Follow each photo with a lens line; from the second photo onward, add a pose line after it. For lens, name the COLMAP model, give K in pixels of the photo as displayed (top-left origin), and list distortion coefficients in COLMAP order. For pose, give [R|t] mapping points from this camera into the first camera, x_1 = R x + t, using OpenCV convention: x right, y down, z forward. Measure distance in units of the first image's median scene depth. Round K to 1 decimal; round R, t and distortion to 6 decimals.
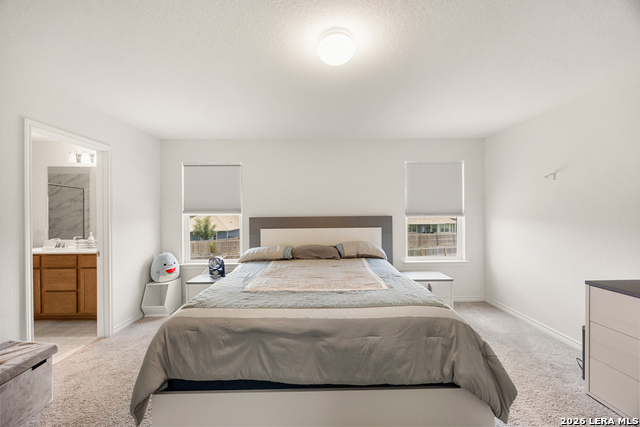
lens RADIAL K [[245.1, 0, 320.8], [0, 245.1, 215.1], [0, 0, 1]] dist [0.000095, -0.000078]
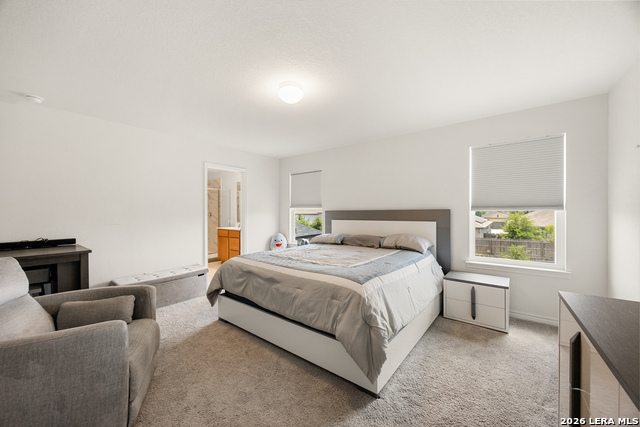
lens RADIAL K [[245.1, 0, 315.2], [0, 245.1, 212.0], [0, 0, 1]] dist [0.000095, -0.000078]
pose [[0.770798, 0.006099, -0.637051, 0.565253], [-0.004628, 0.999981, 0.003973, 0.013599], [0.637063, -0.000114, 0.770812, -0.029038]]
